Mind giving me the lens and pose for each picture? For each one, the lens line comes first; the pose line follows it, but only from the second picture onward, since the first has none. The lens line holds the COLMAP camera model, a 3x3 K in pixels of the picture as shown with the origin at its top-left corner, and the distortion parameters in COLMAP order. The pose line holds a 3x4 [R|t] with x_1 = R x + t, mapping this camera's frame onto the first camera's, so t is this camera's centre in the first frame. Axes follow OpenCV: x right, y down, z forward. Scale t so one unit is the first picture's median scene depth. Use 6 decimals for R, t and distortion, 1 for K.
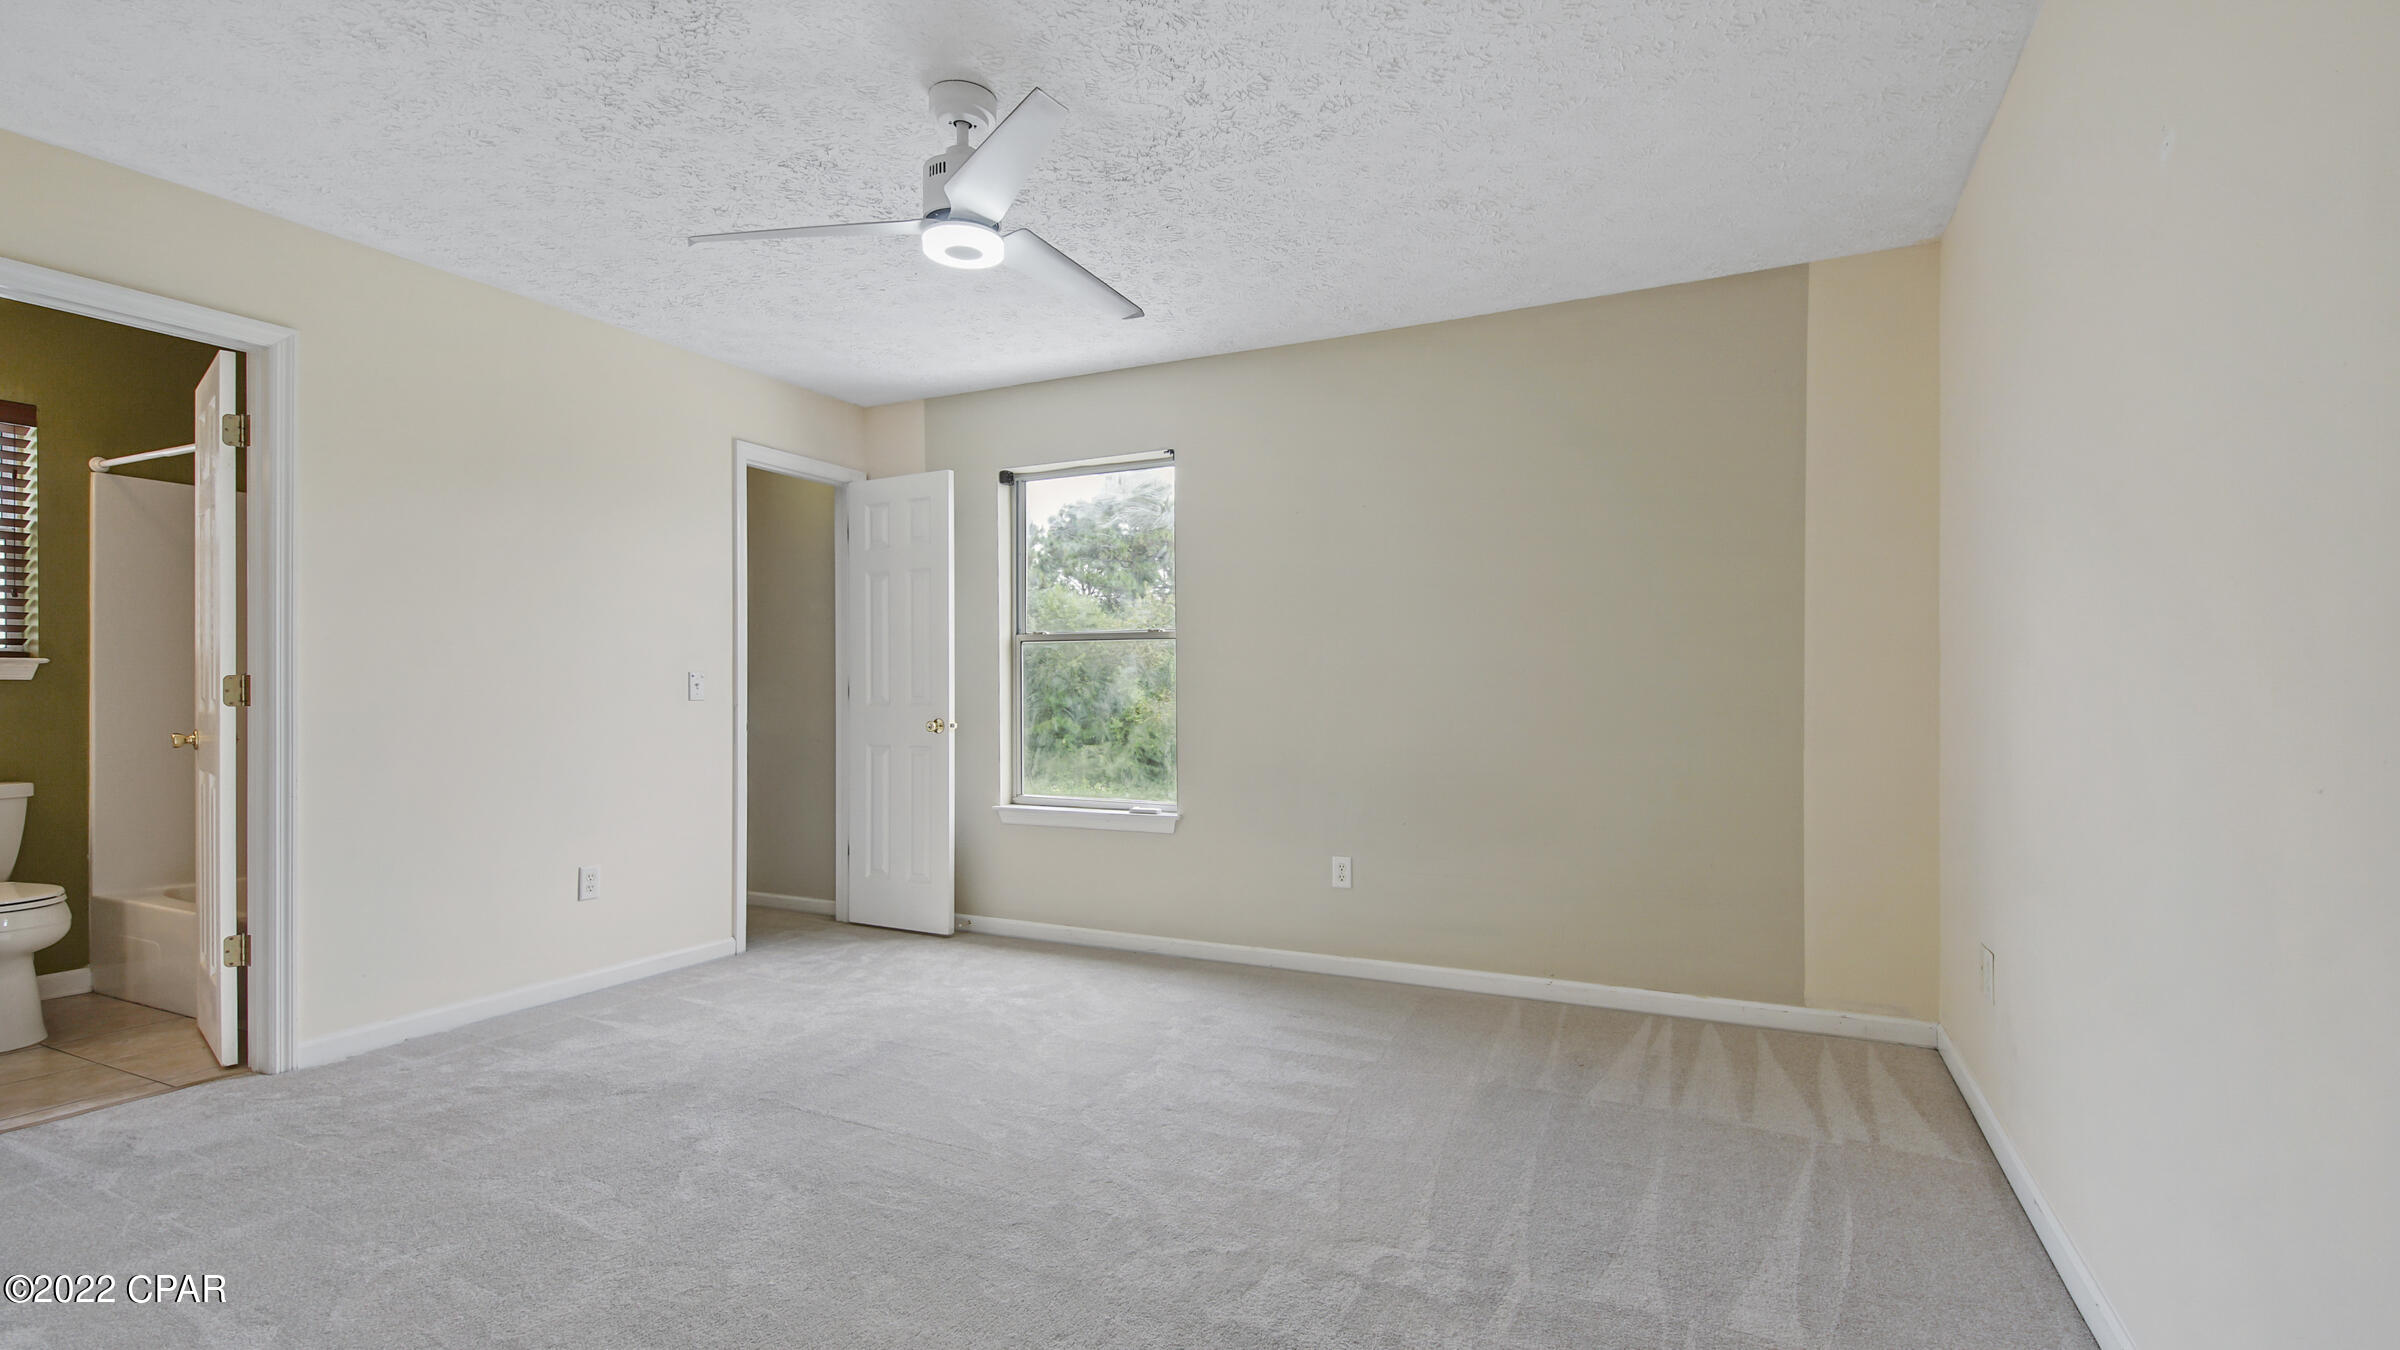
lens RADIAL K [[1120.4, 0, 1155.9], [0, 1120.4, 678.1], [0, 0, 1]] dist [0.048731, -0.025952]
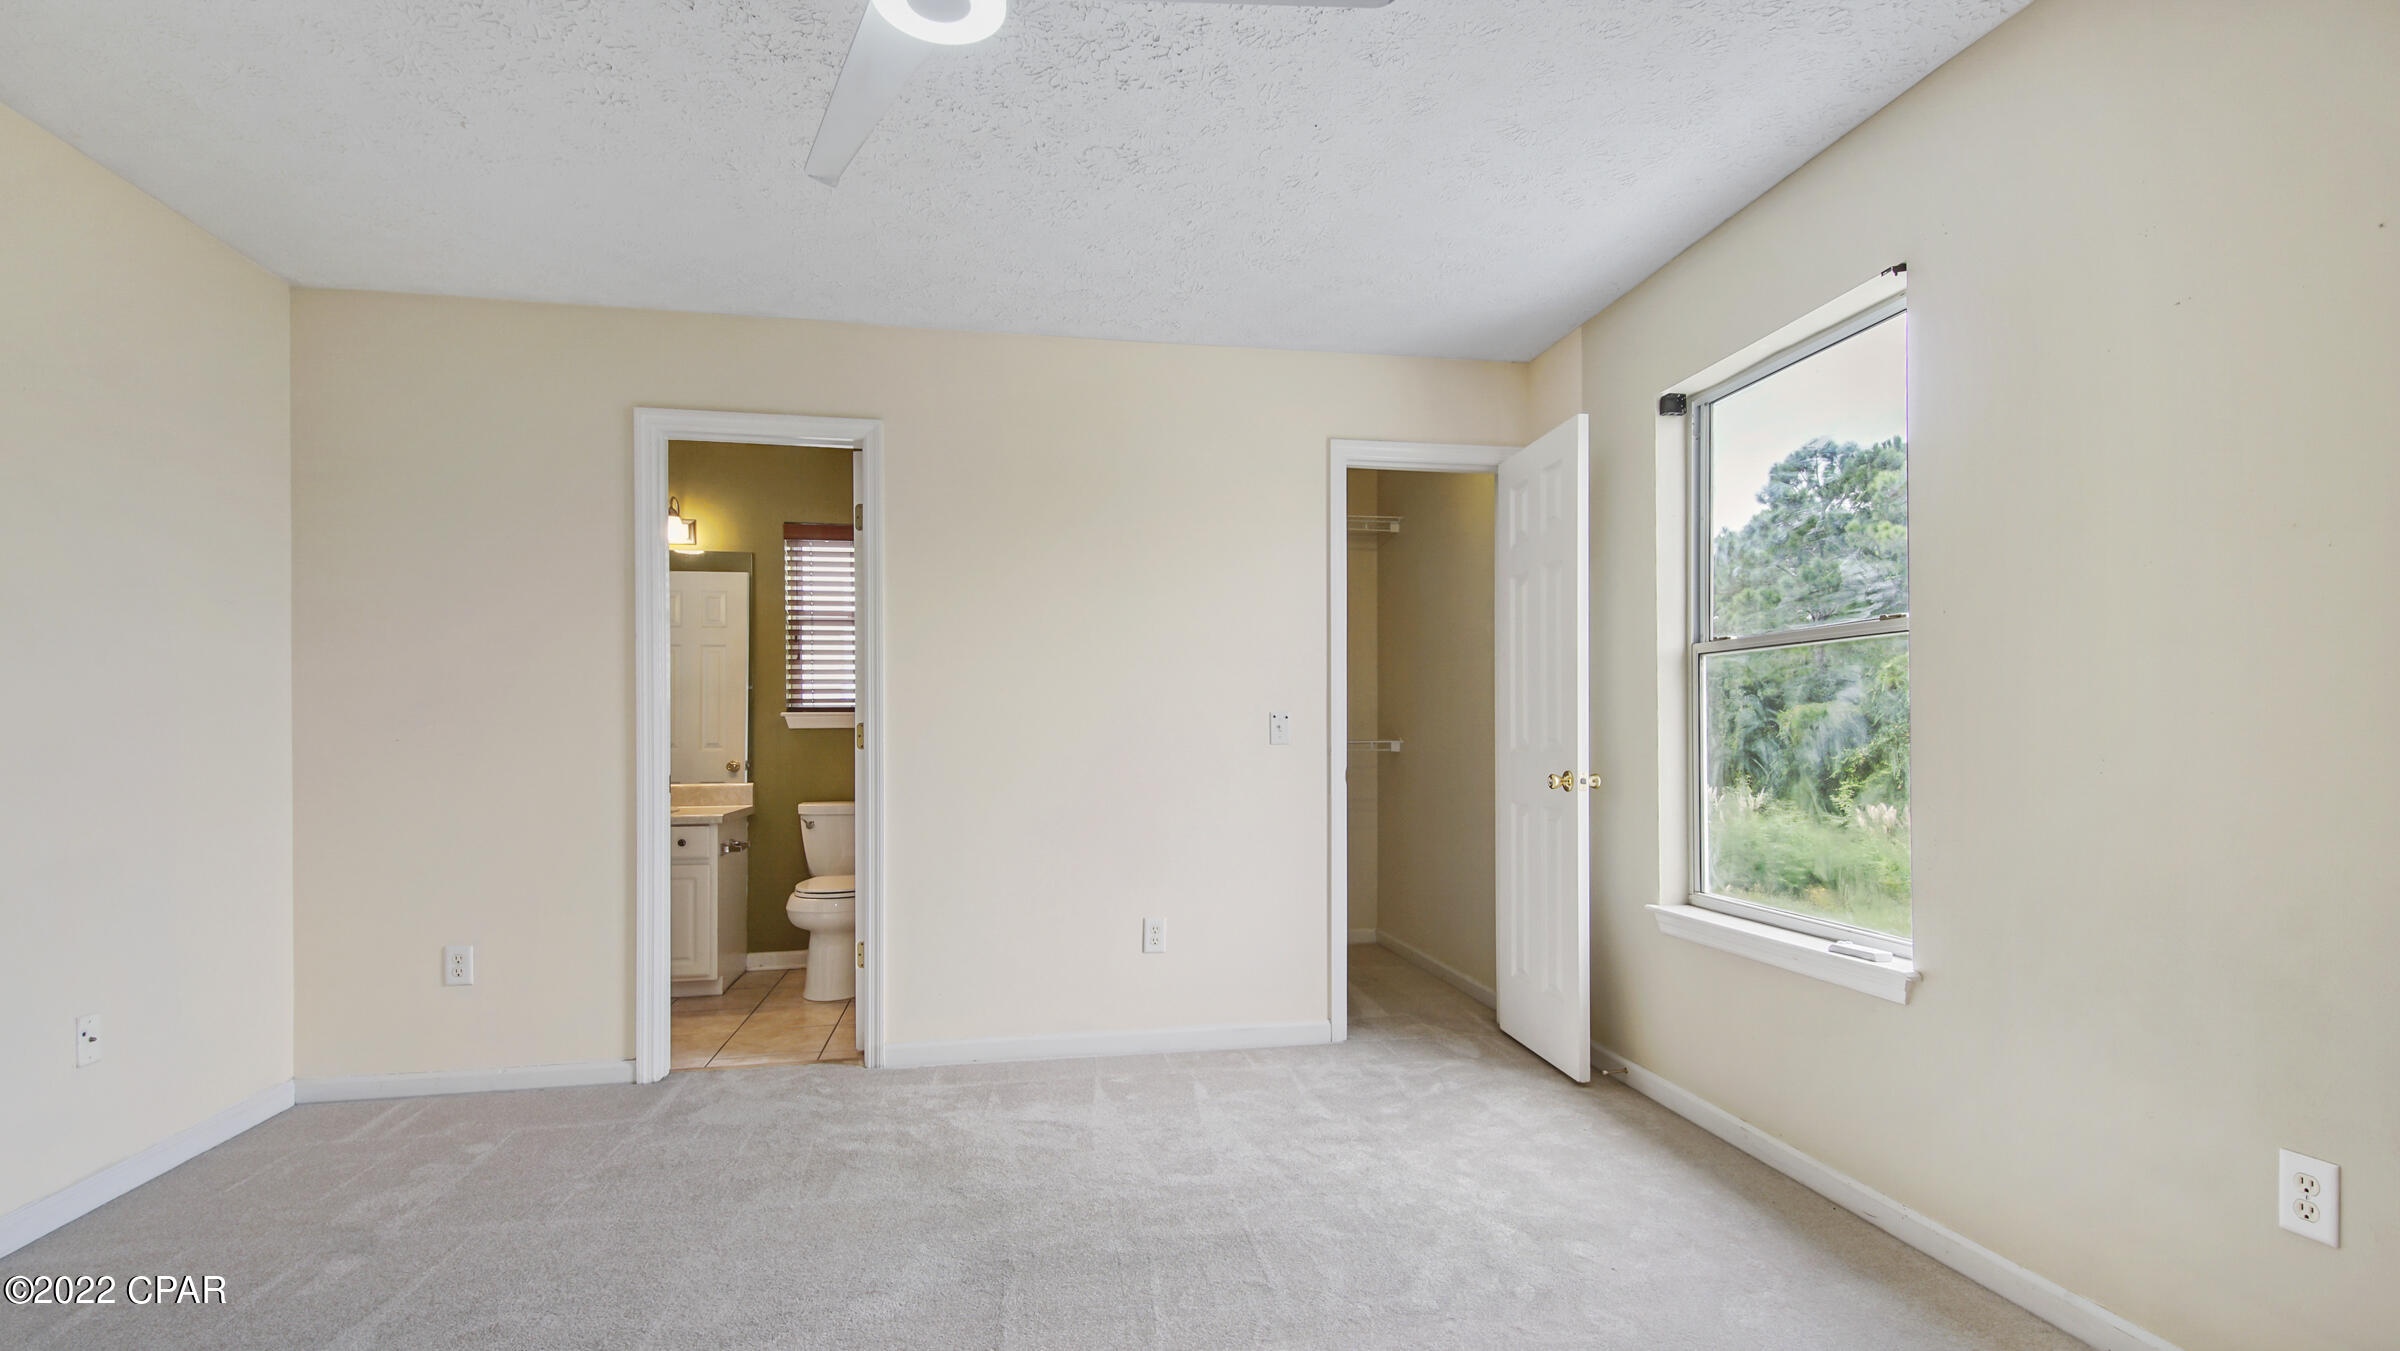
lens RADIAL K [[1043.8, 0, 1272.9], [0, 1043.8, 725.9], [0, 0, 1]] dist [0.041164, -0.024272]
pose [[0.608891, -0.010960, -0.793178, 0.246536], [0.015887, 0.999872, -0.001620, 0.007123], [0.793094, -0.011615, 0.608988, 0.516581]]
